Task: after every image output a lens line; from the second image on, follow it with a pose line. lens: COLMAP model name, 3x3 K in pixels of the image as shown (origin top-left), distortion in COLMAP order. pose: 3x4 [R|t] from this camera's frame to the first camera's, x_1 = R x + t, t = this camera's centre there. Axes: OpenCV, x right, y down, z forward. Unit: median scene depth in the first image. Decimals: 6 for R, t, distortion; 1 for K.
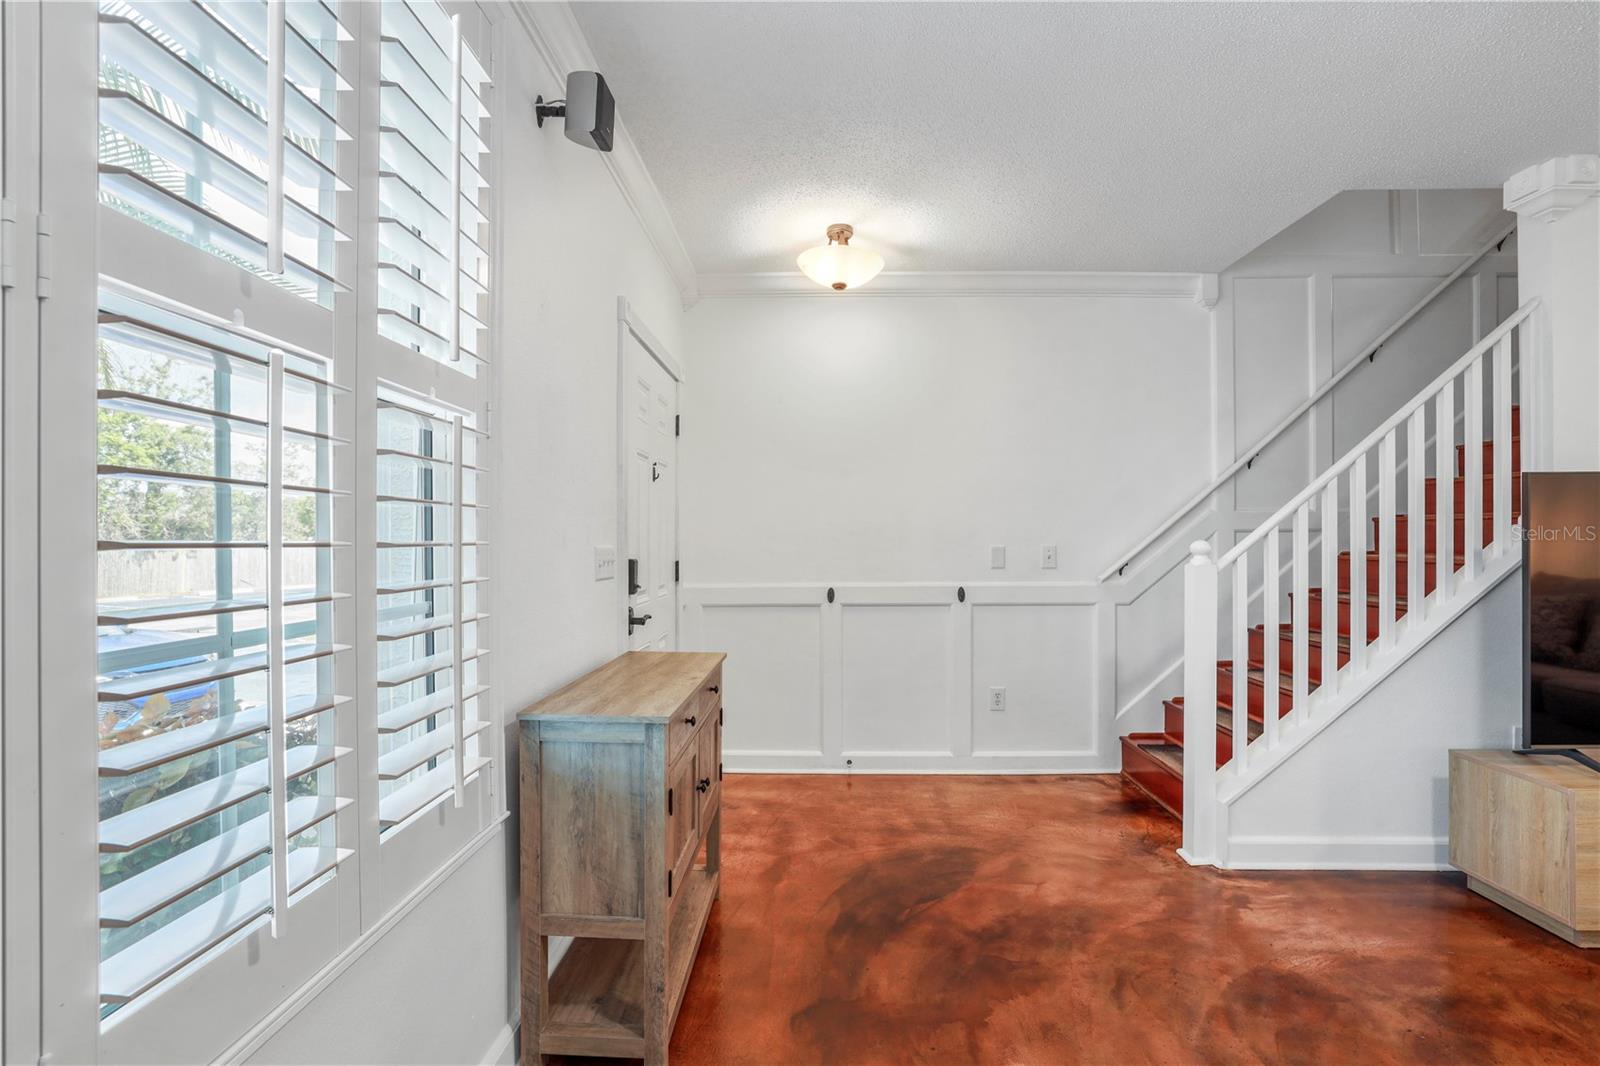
lens RADIAL K [[694.8, 0, 802.3], [0, 694.8, 542.0], [0, 0, 1]] dist [-0.043192, 0.015649]
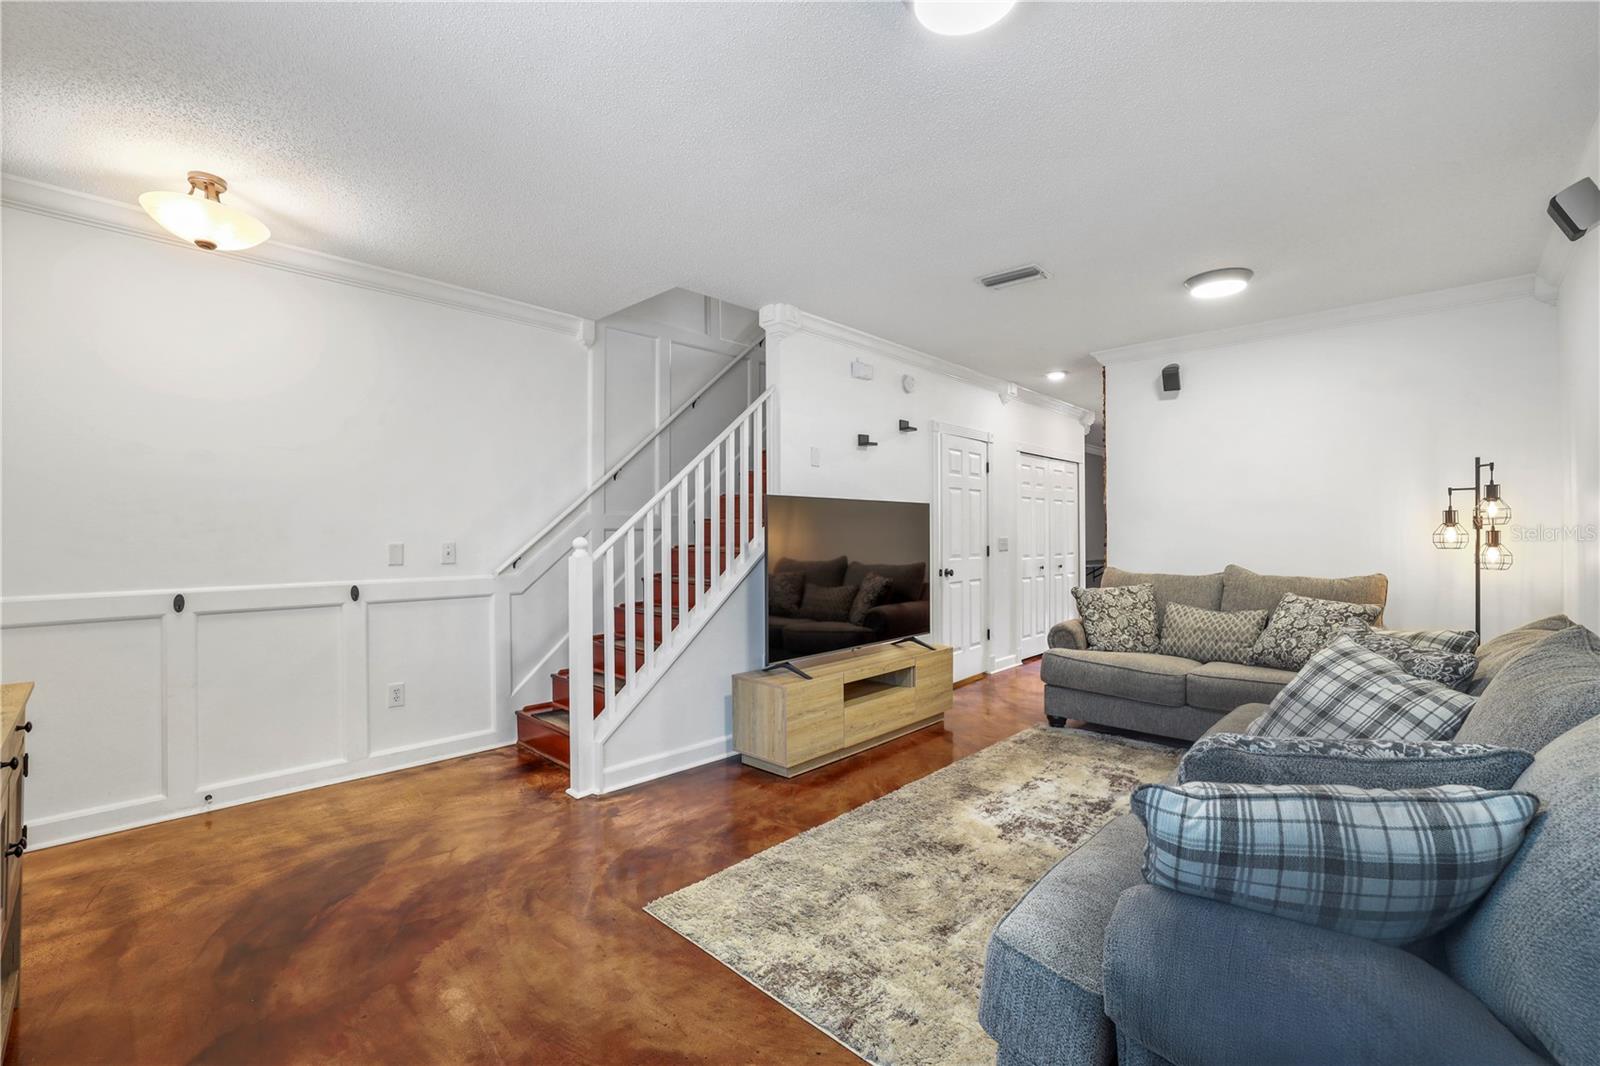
lens RADIAL K [[694.8, 0, 798.3], [0, 694.8, 531.7], [0, 0, 1]] dist [-0.043192, 0.015649]
pose [[0.668702, 0.004440, 0.743517, -0.095058], [0.002488, 0.999963, -0.008209, -0.001605], [-0.743526, 0.007339, 0.668666, -0.142688]]
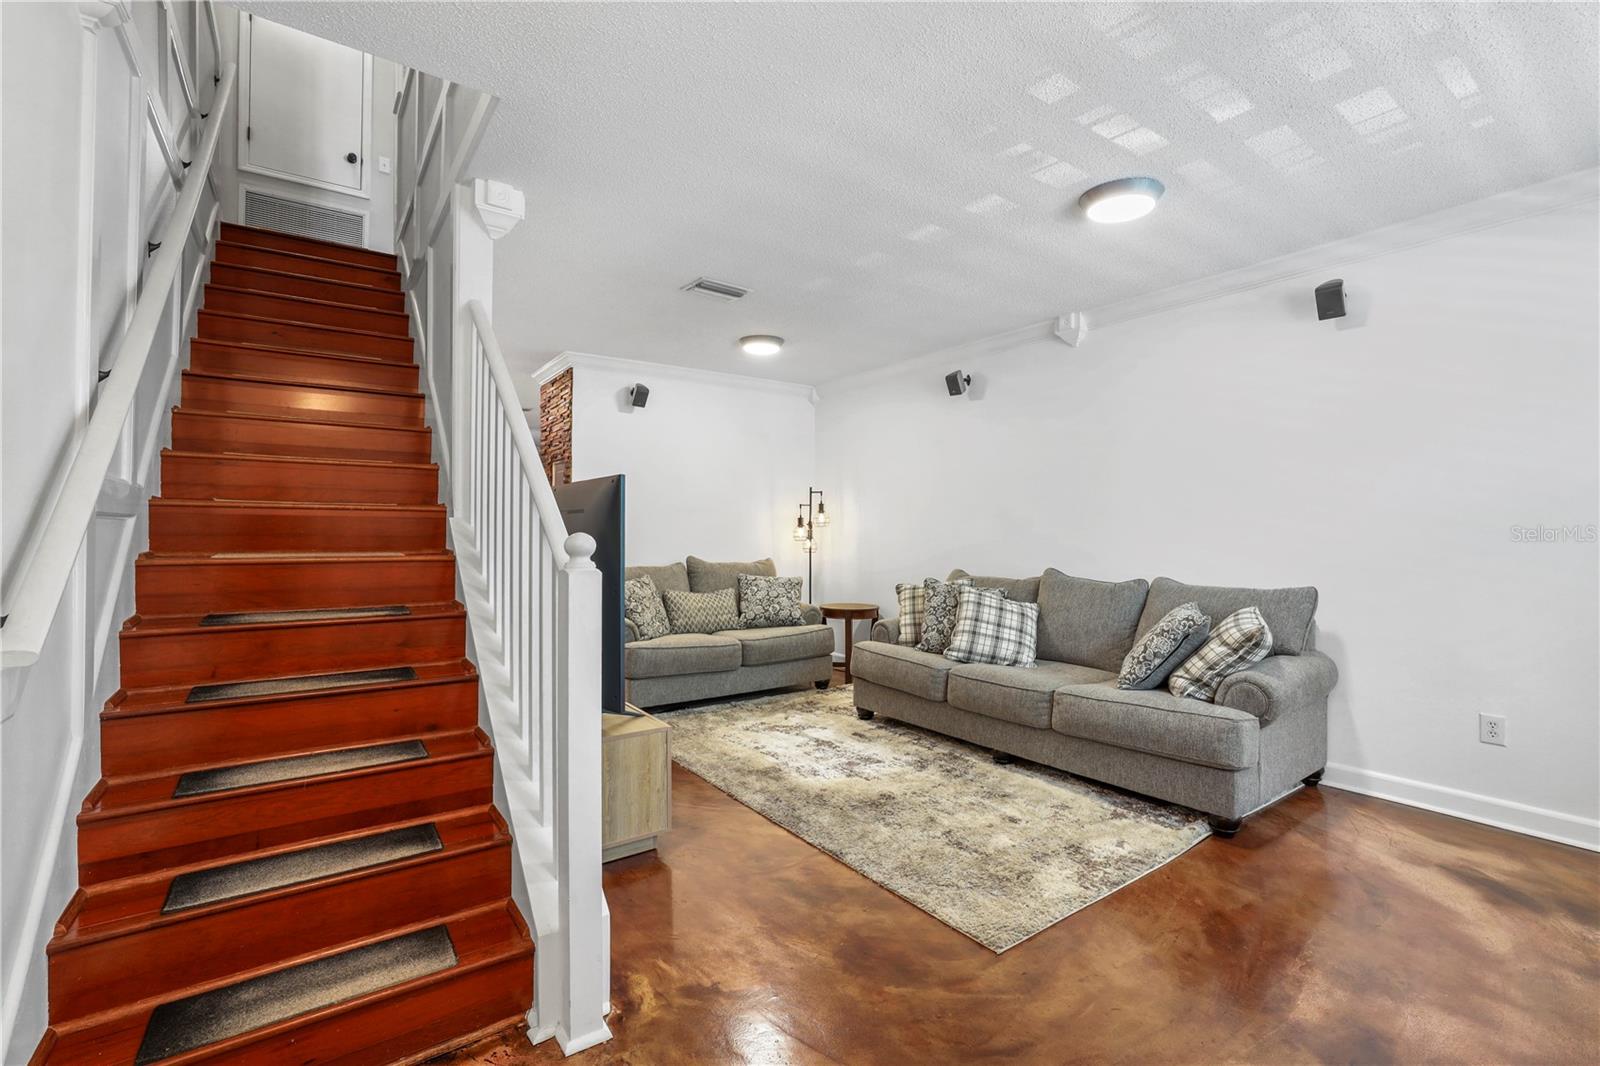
lens RADIAL K [[694.8, 0, 805.1], [0, 694.8, 521.8], [0, 0, 1]] dist [-0.043192, 0.015649]
pose [[-0.607291, 0.015924, 0.794320, -0.059281], [0.005340, 0.999858, -0.015962, -0.001446], [-0.794461, -0.005452, -0.607290, 1.252893]]
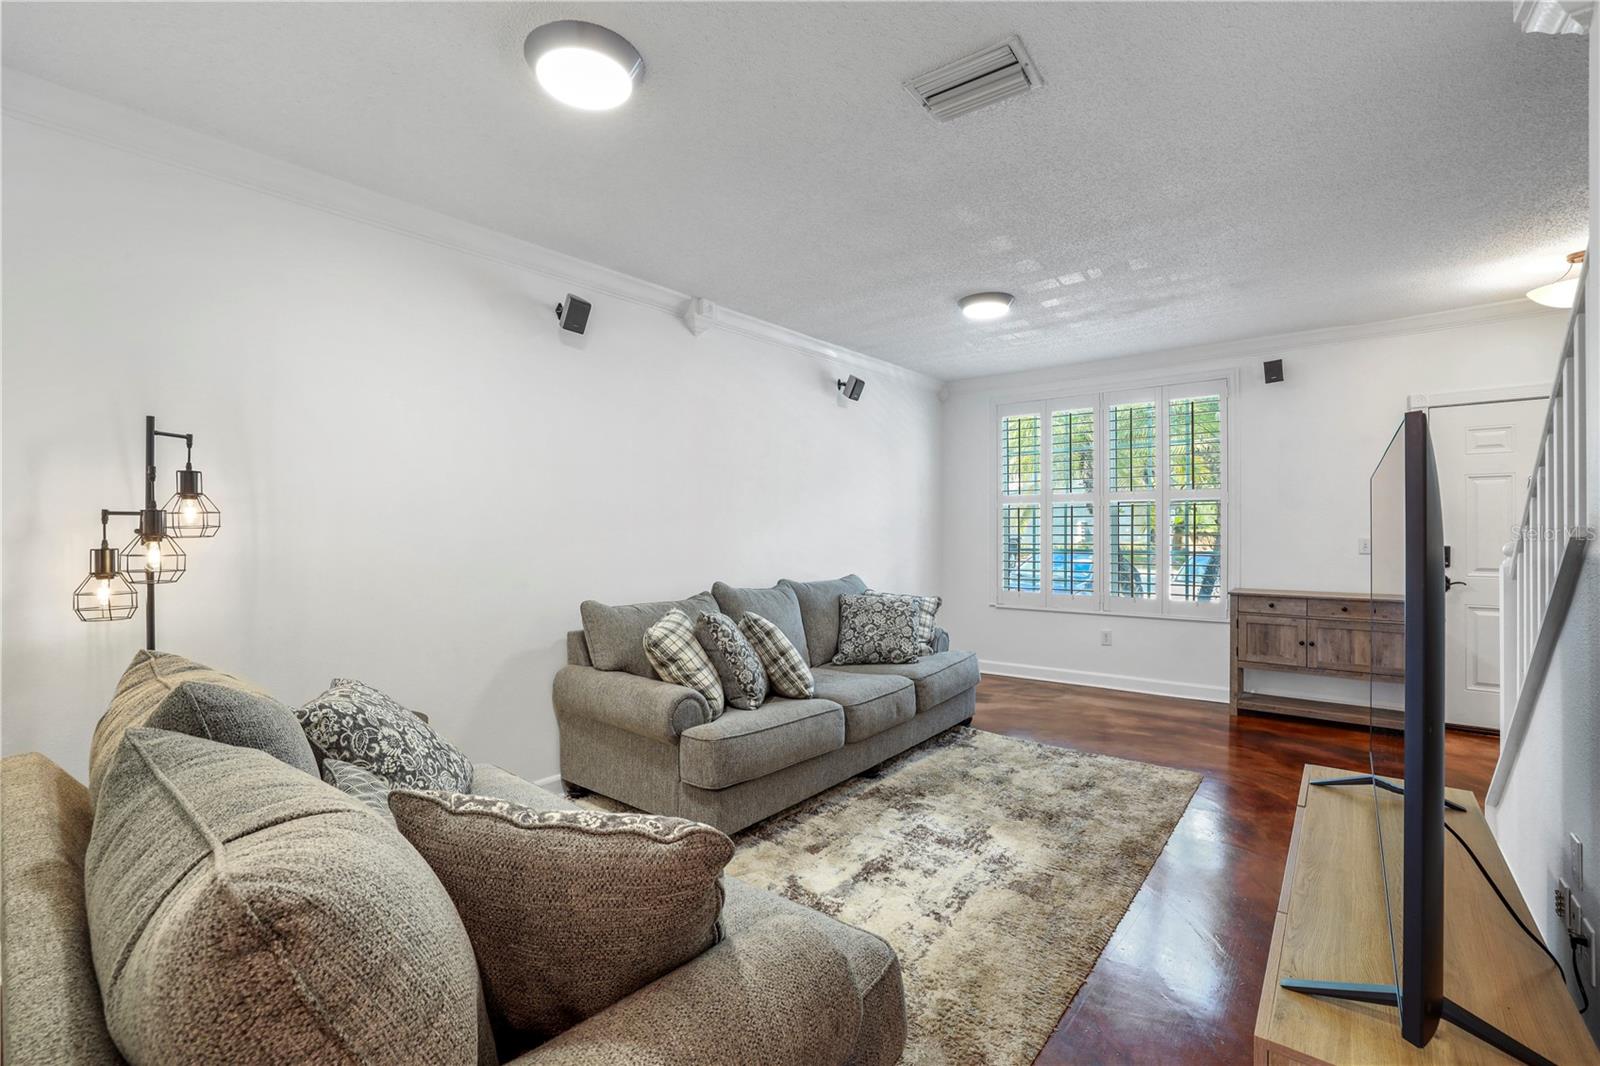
lens RADIAL K [[694.8, 0, 796.0], [0, 694.8, 525.8], [0, 0, 1]] dist [-0.043192, 0.015649]
pose [[-0.617147, 0.003415, -0.786841, 2.033346], [0.002786, 0.999994, 0.002155, -0.036945], [0.786843, -0.000862, -0.617152, 0.809136]]
